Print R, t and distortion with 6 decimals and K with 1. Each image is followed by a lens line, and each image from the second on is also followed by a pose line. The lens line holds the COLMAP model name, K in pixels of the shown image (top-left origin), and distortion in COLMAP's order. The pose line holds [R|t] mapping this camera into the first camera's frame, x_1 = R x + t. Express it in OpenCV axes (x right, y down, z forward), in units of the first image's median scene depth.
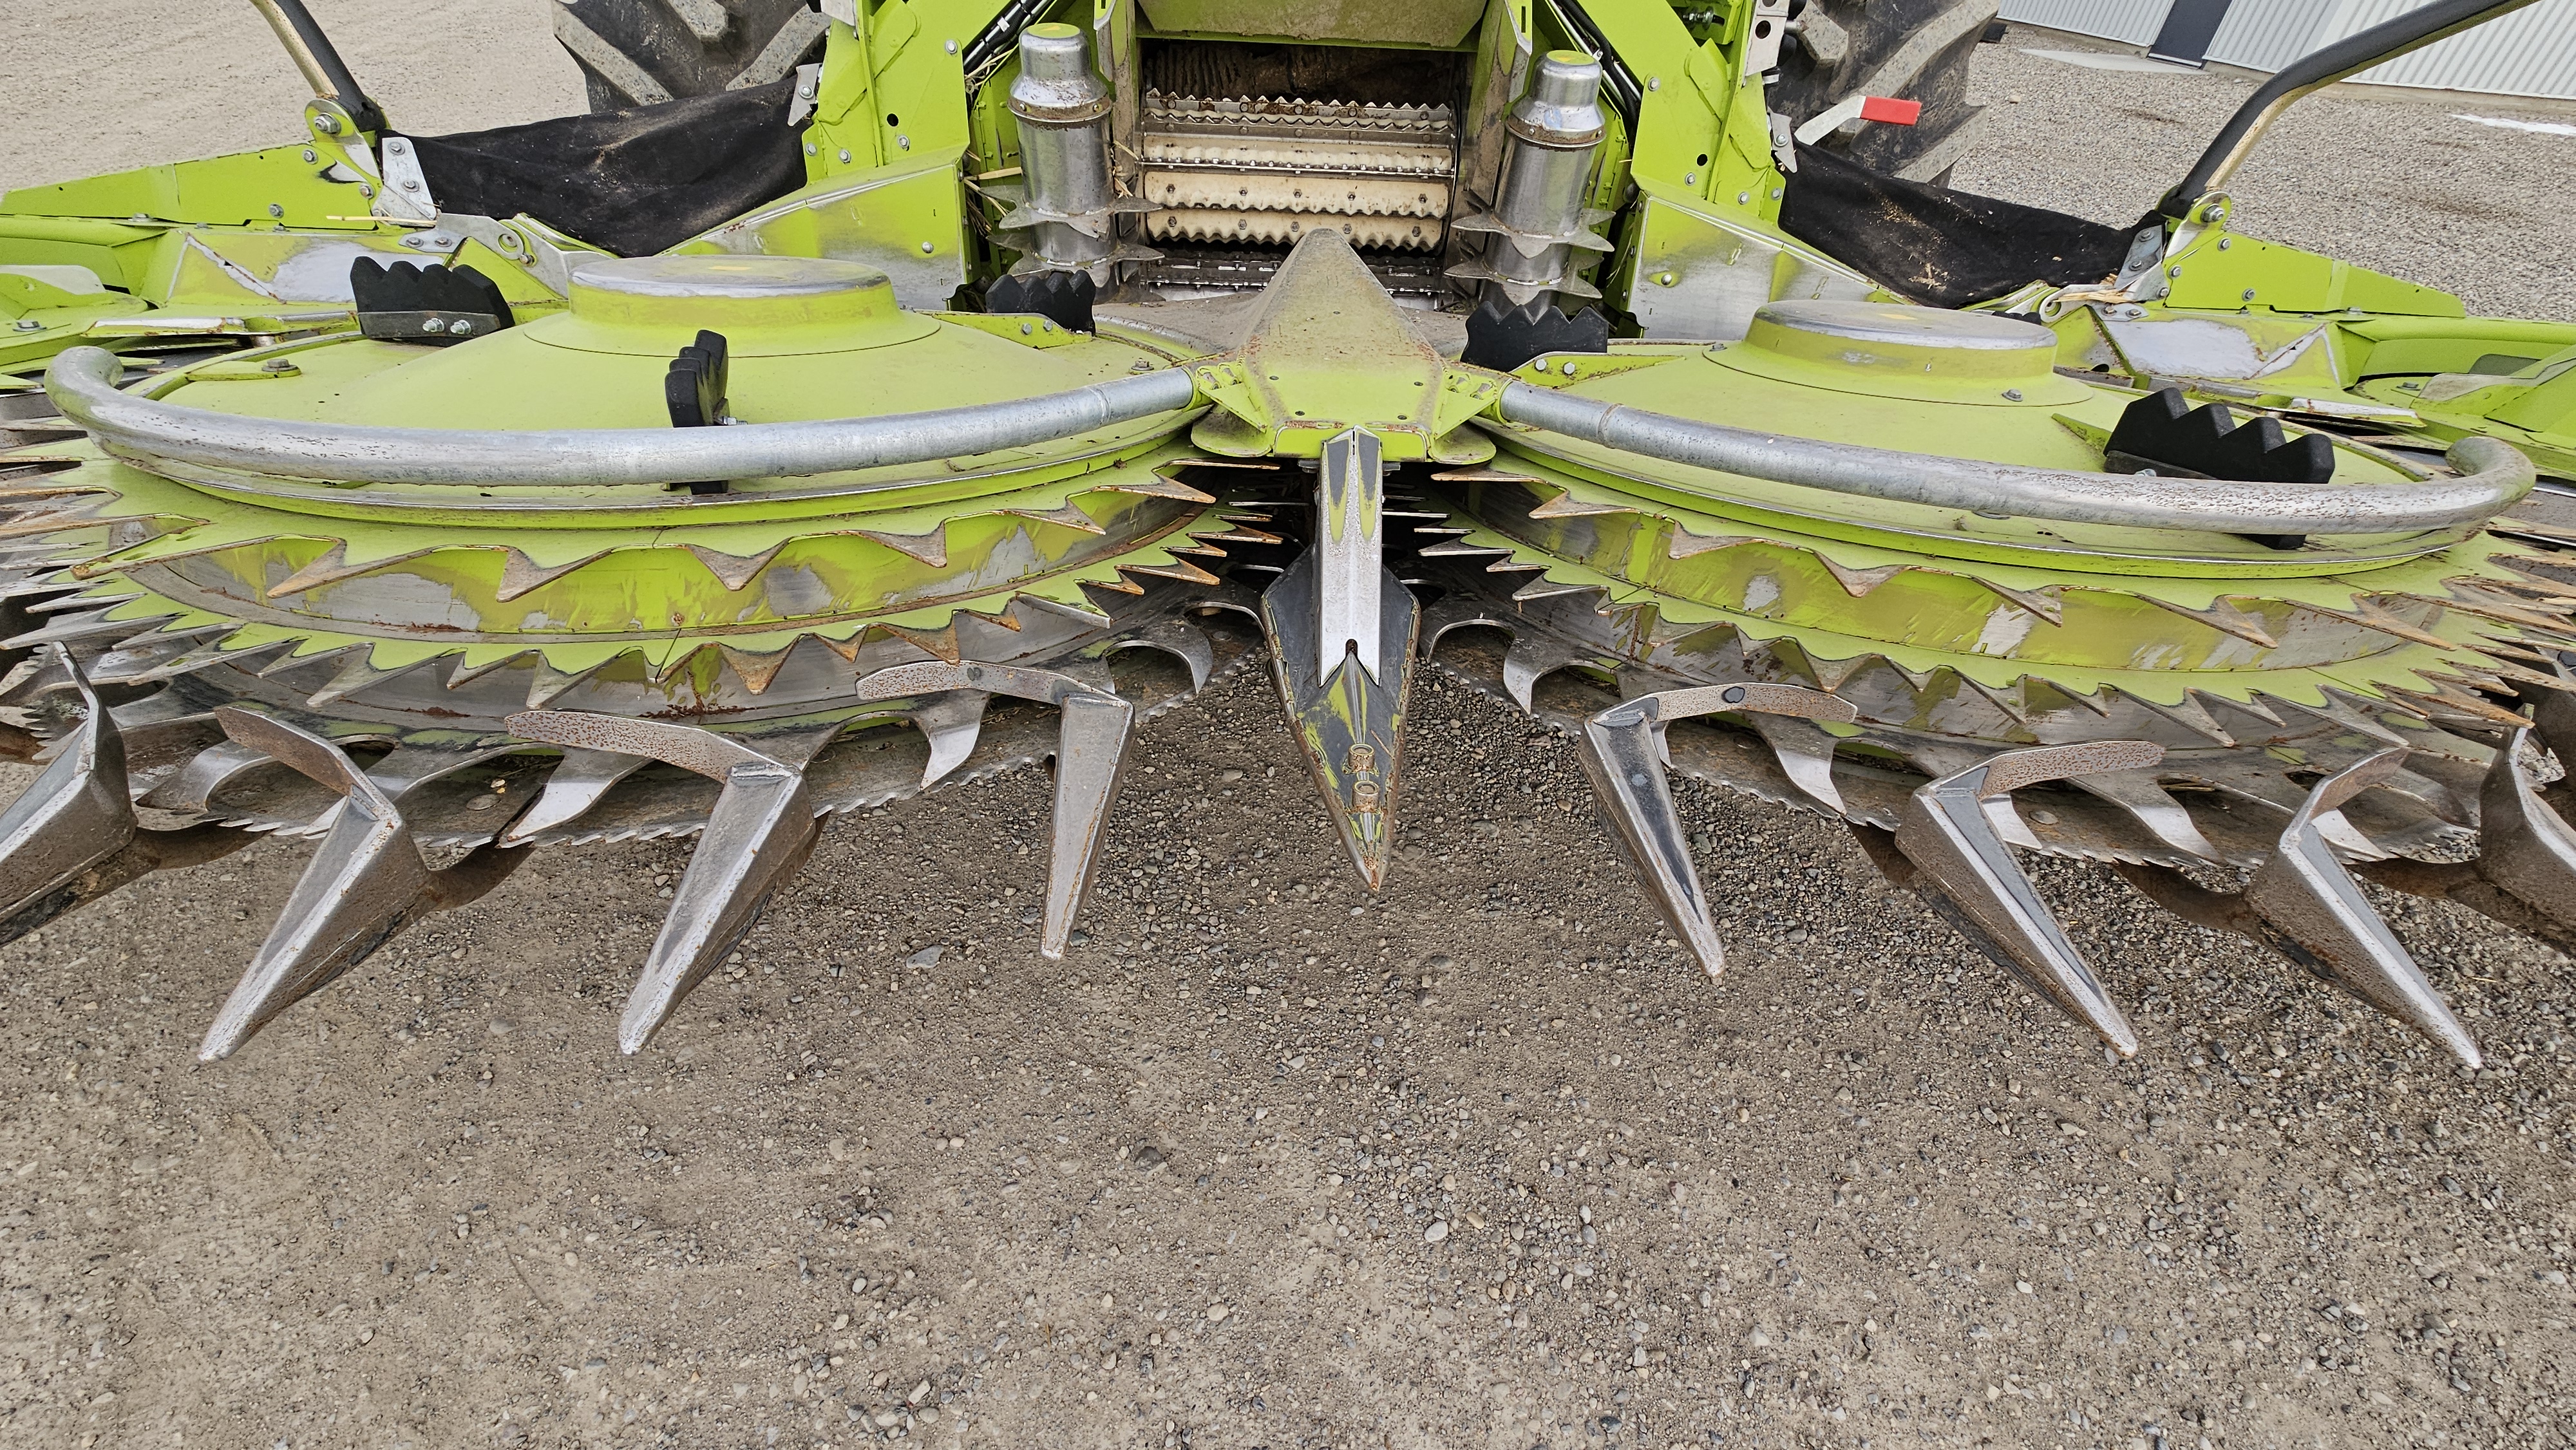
lens RADIAL K [[1047.5, 0, 1292.0], [0, 1047.5, 725.3], [0, 0, 1]] dist [-0.005299, 0.002515]
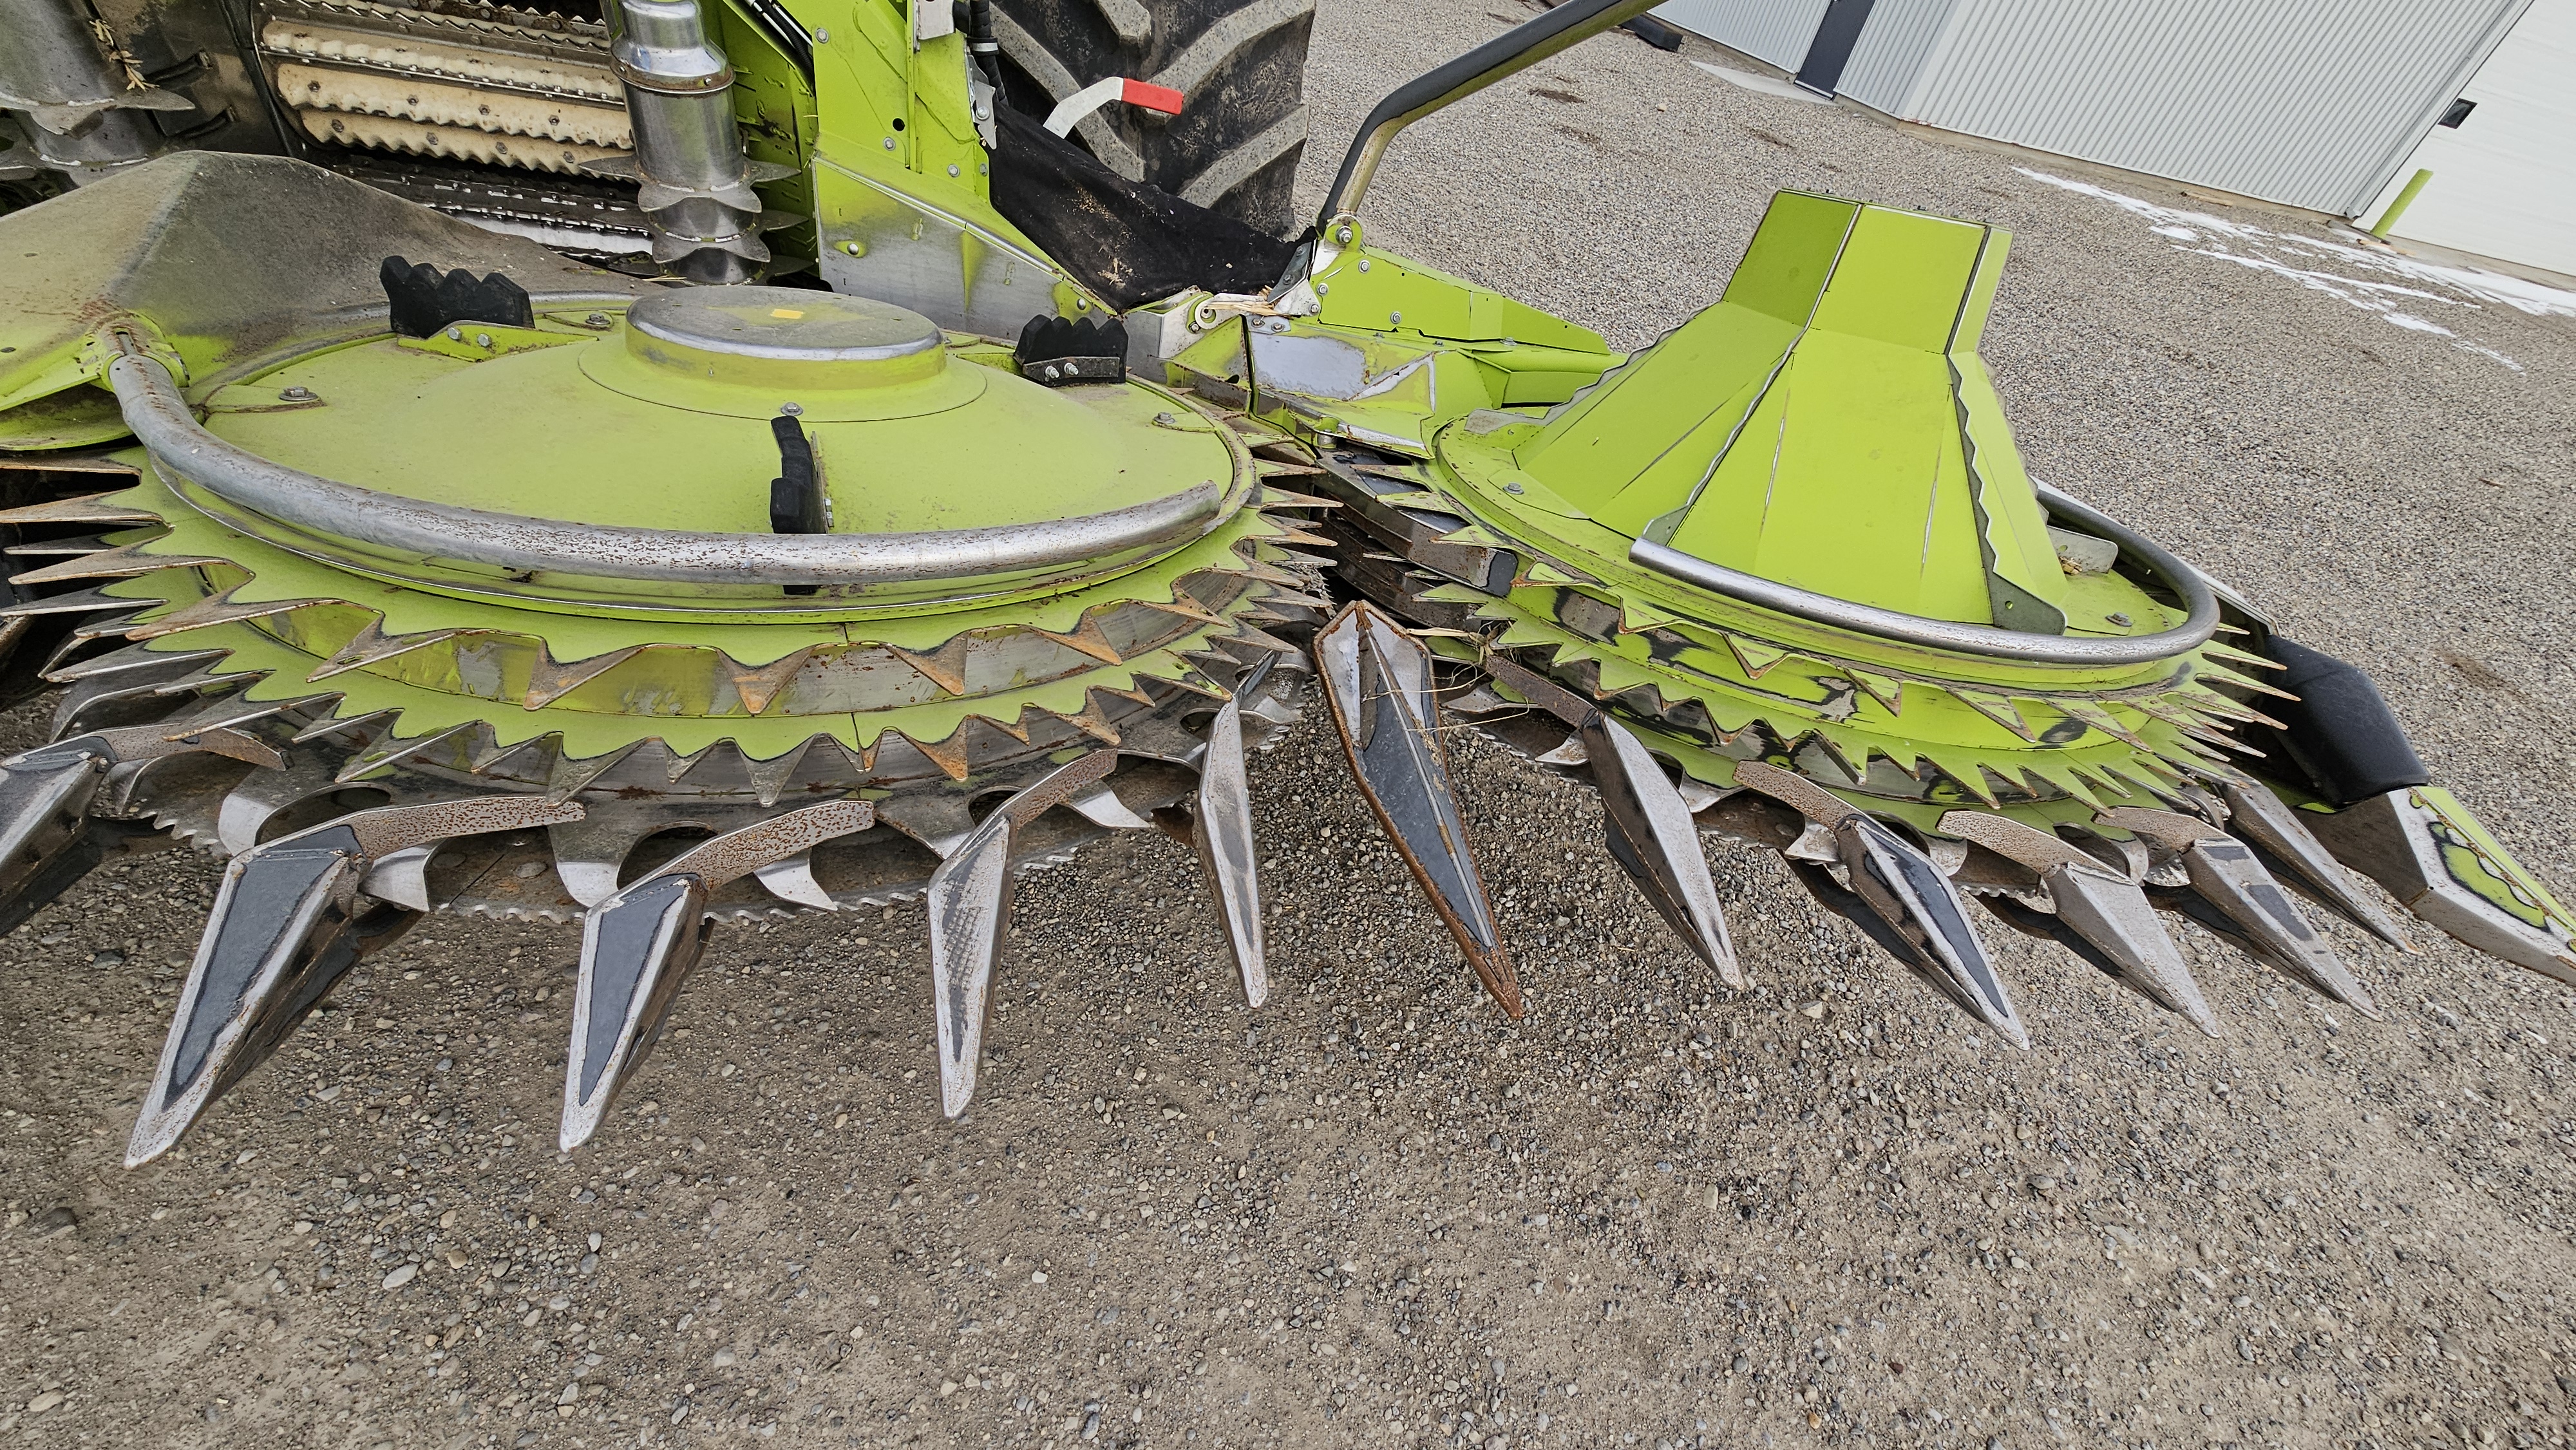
lens RADIAL K [[1043.1, 0, 1293.8], [0, 1043.1, 727.9], [0, 0, 1]] dist [-0.000197, -0.000433]
pose [[0.980579, 0.006791, 0.196008, 0.599237], [-0.016652, 0.998674, 0.048708, -0.048499], [-0.195417, -0.051026, 0.979392, -0.027498]]
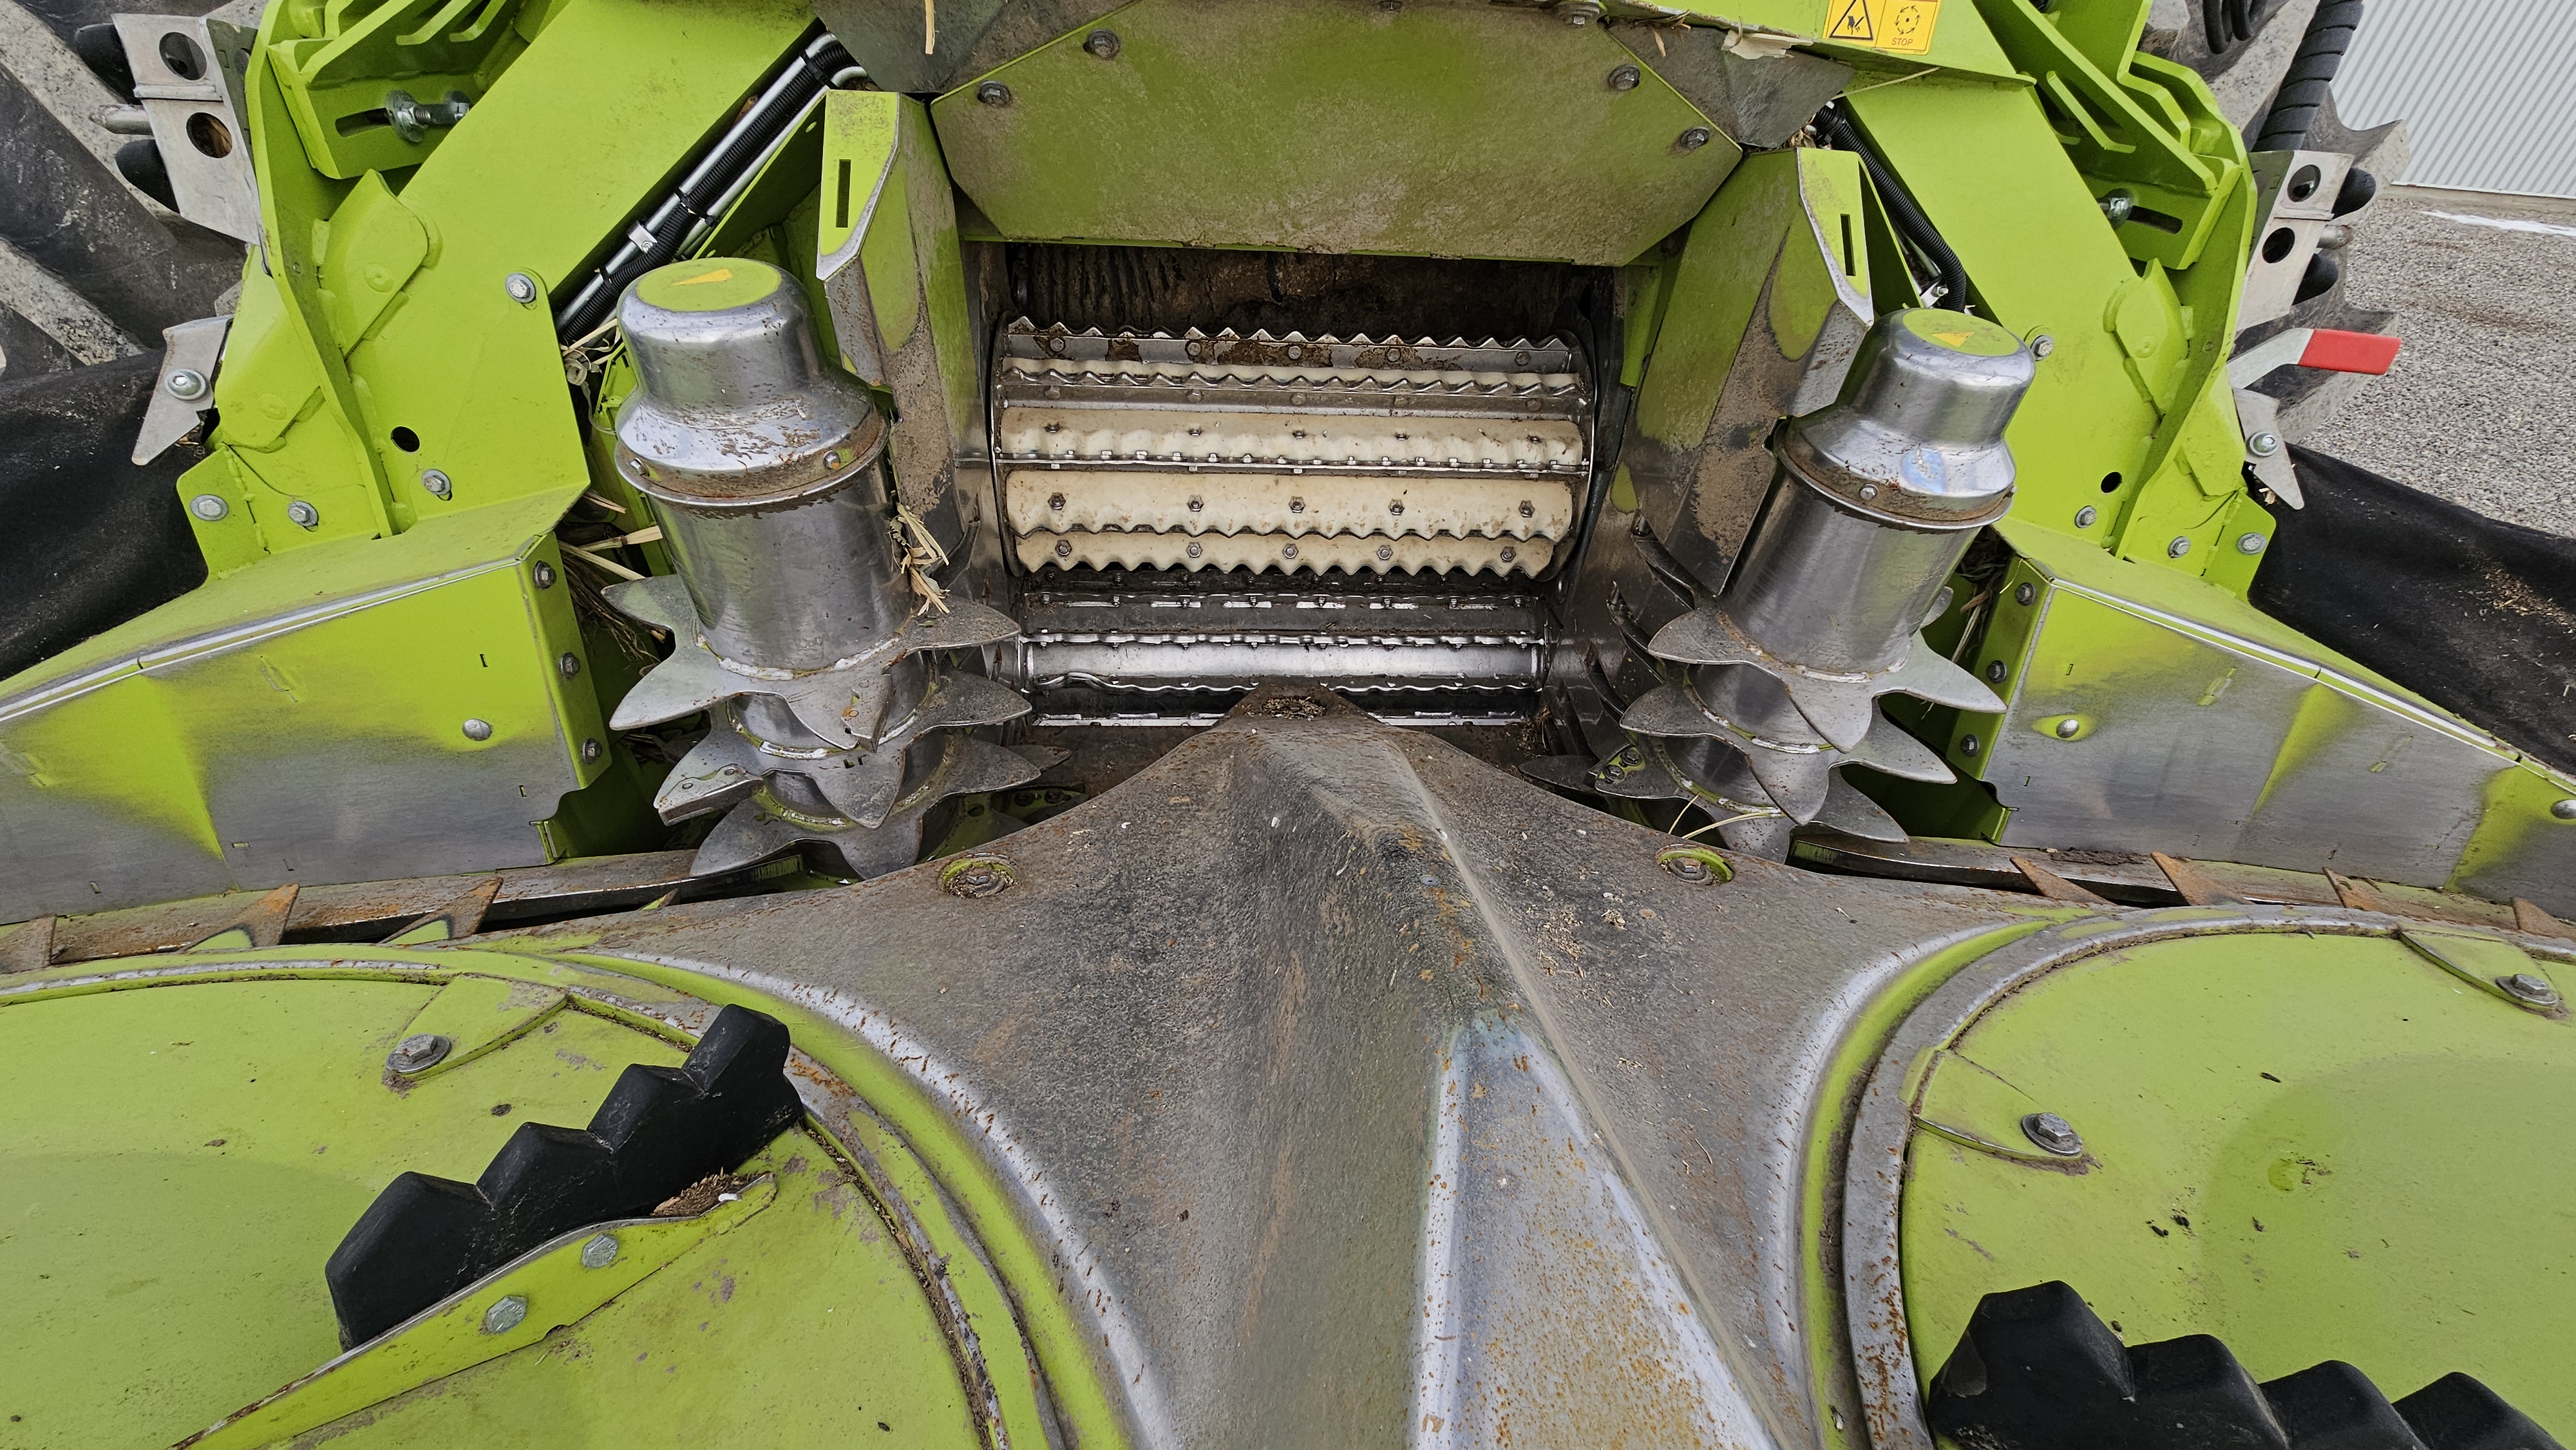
lens RADIAL K [[1047.5, 0, 1292.0], [0, 1047.5, 725.3], [0, 0, 1]] dist [-0.005299, 0.002515]
pose [[0.998552, -0.022820, 0.048720, -0.030531], [0.025477, 0.998182, -0.054623, -0.433419], [-0.047385, 0.055785, 0.997318, 0.558085]]
